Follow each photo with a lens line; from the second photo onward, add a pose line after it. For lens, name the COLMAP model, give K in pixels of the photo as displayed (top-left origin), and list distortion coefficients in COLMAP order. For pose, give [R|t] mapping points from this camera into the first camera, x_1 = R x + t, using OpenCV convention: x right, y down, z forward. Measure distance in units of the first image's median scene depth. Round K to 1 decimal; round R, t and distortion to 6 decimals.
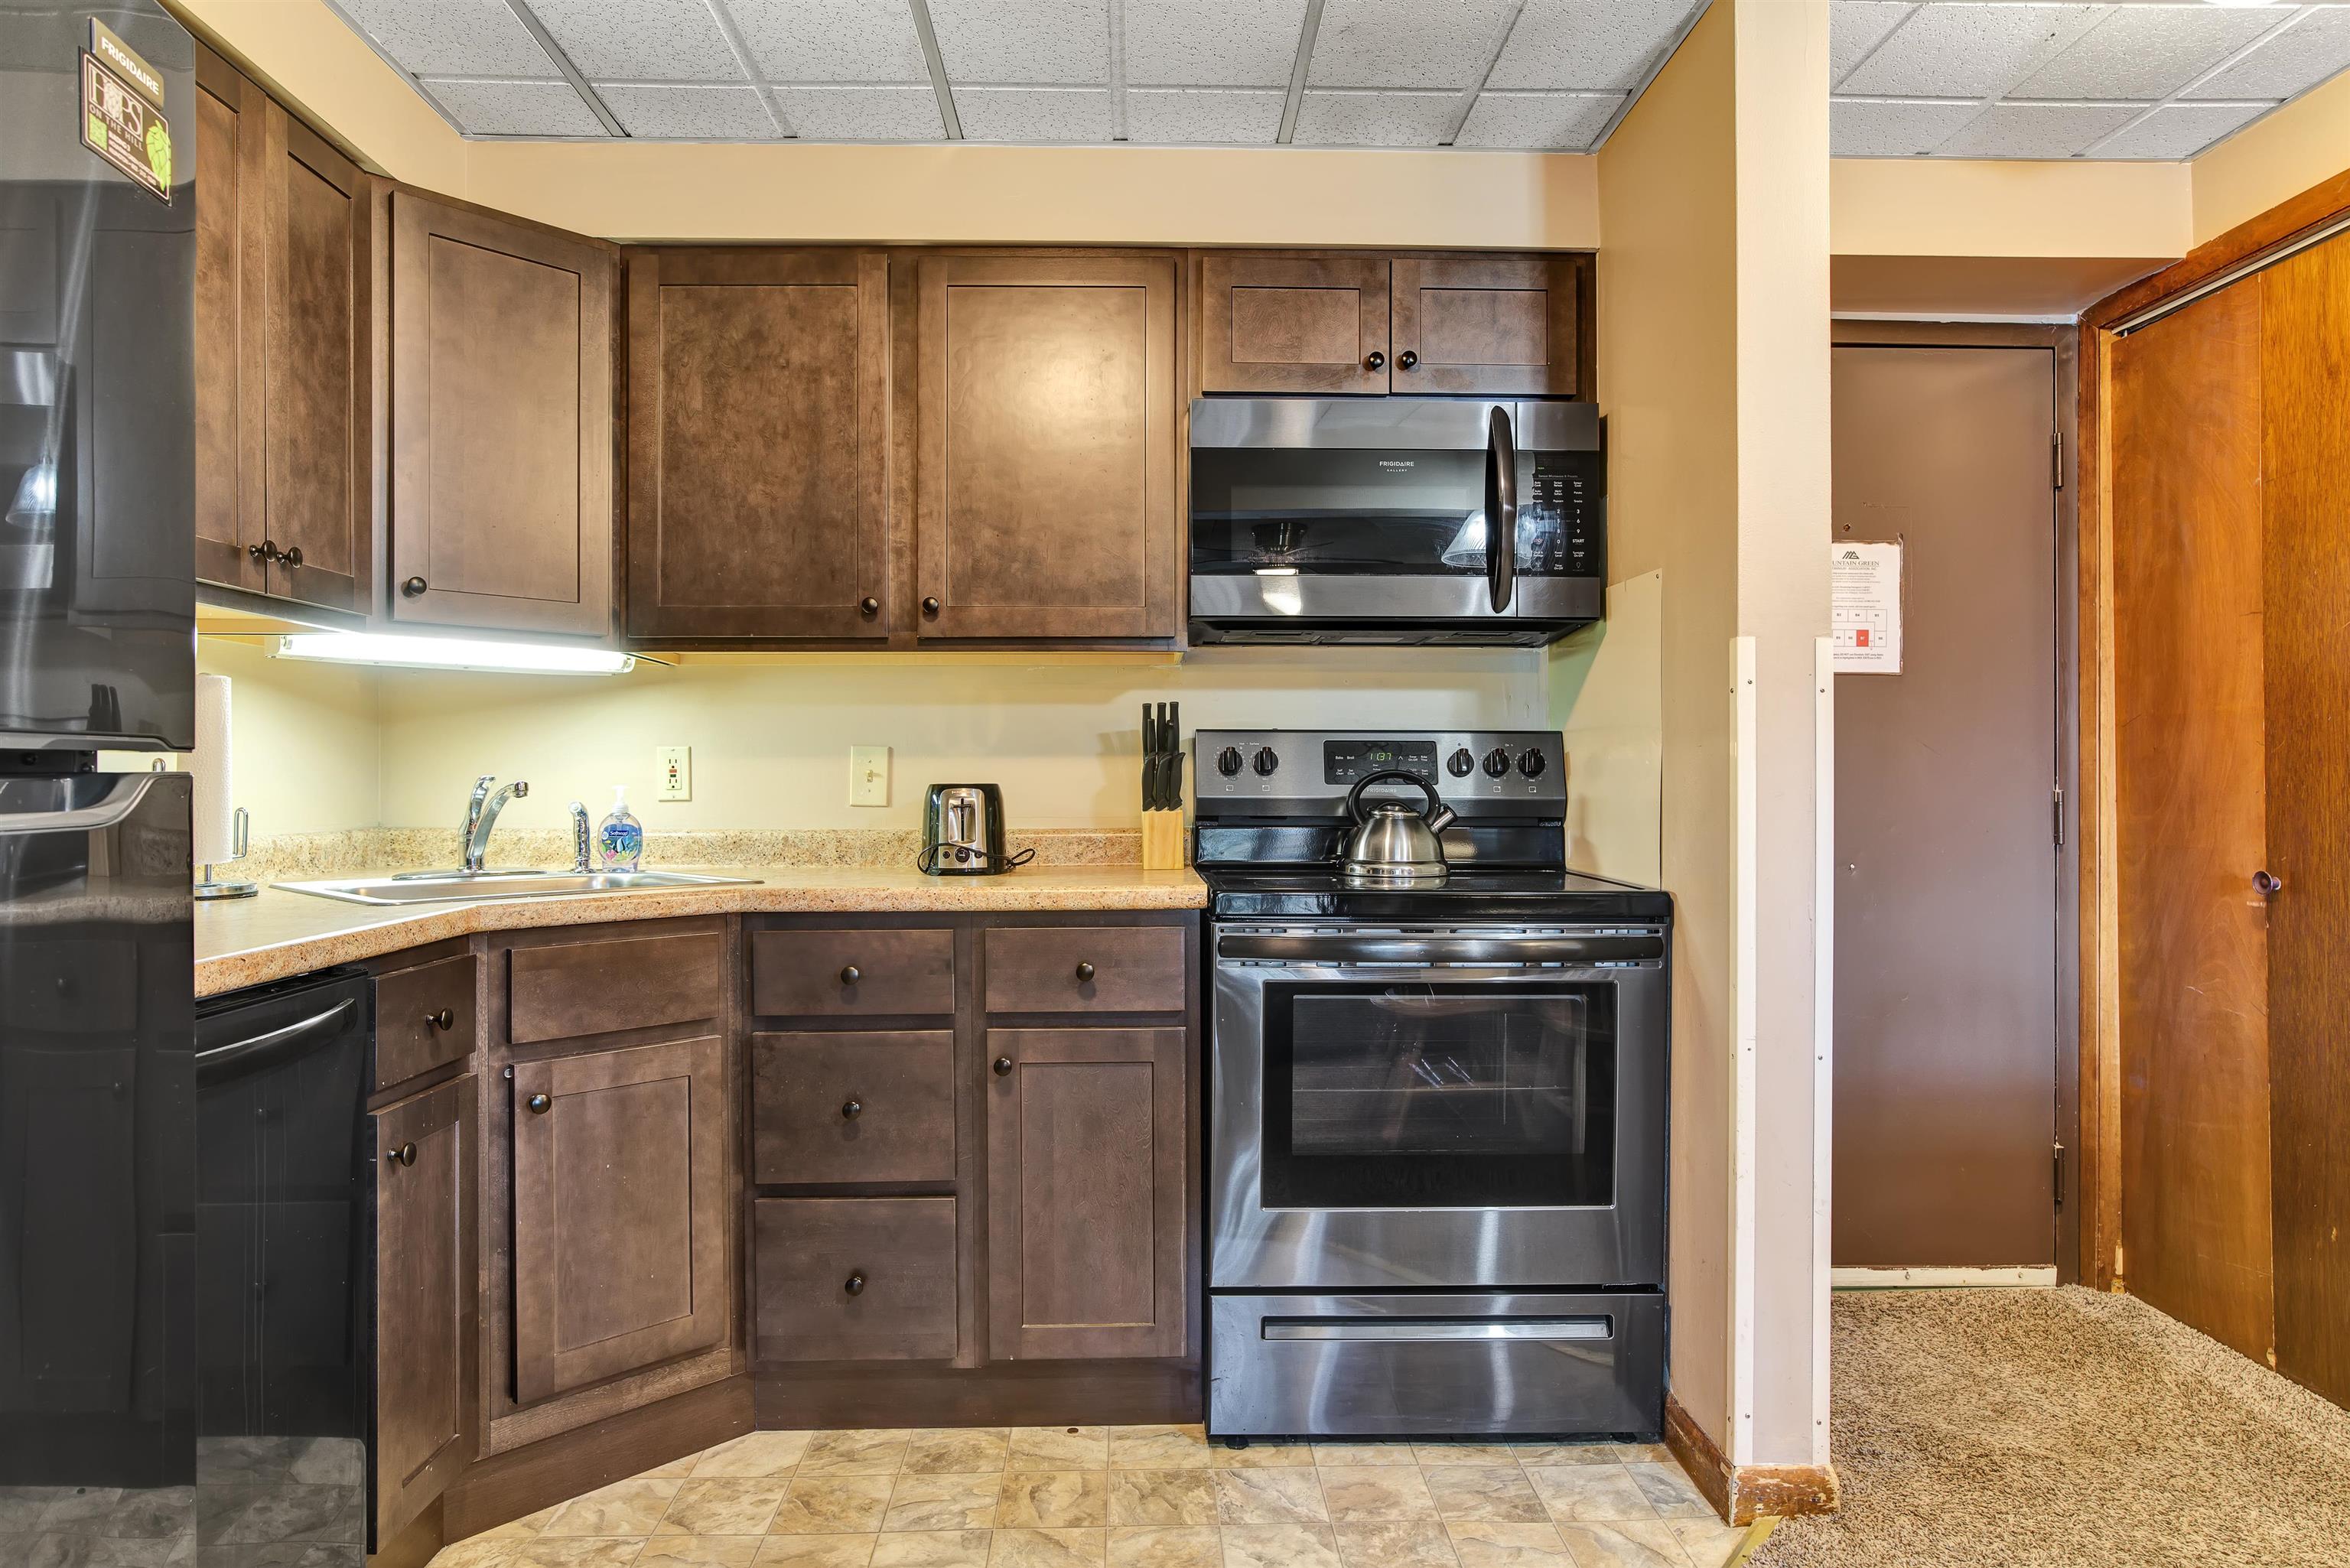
lens RADIAL K [[1419.4, 0, 1100.2], [0, 1419.4, 776.2], [0, 0, 1]] dist [-0.010768, 0.016339]
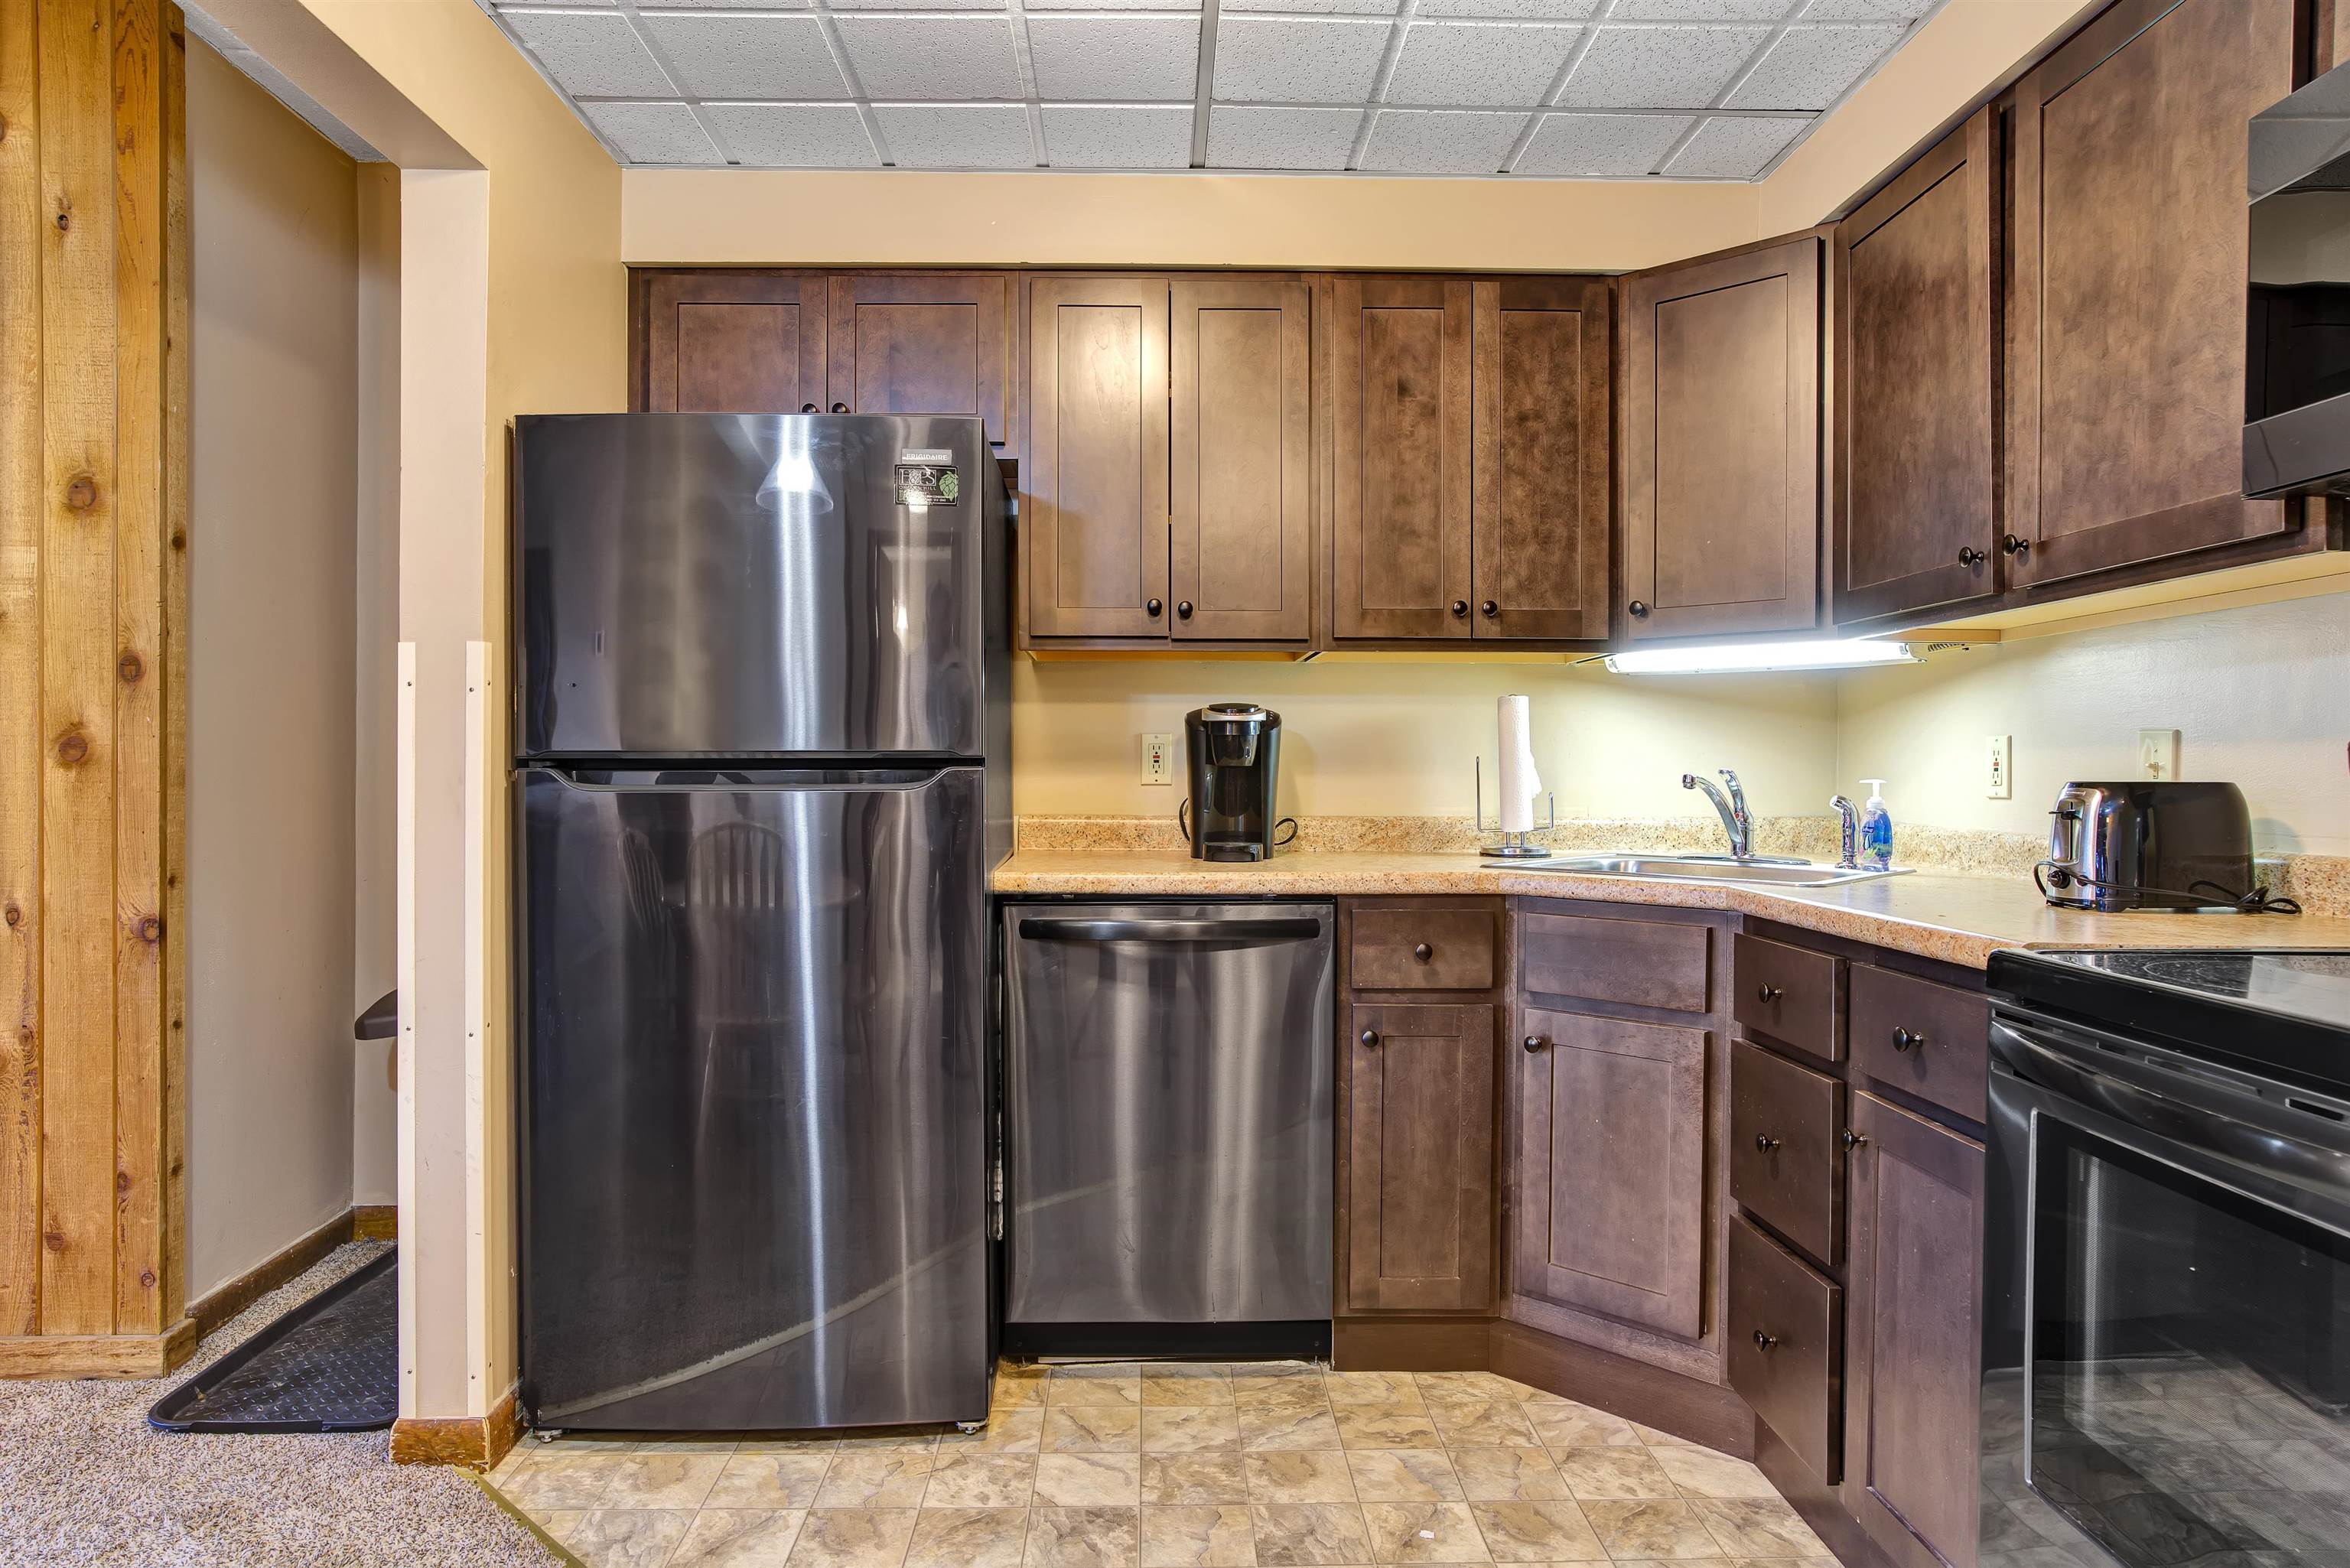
lens RADIAL K [[1419.4, 0, 1193.8], [0, 1419.4, 762.4], [0, 0, 1]] dist [-0.010768, 0.016339]
pose [[0.017961, -0.002844, -0.999835, 0.635999], [-0.002854, 0.999992, -0.002896, -0.001030], [0.999835, 0.002906, 0.017953, 0.557345]]
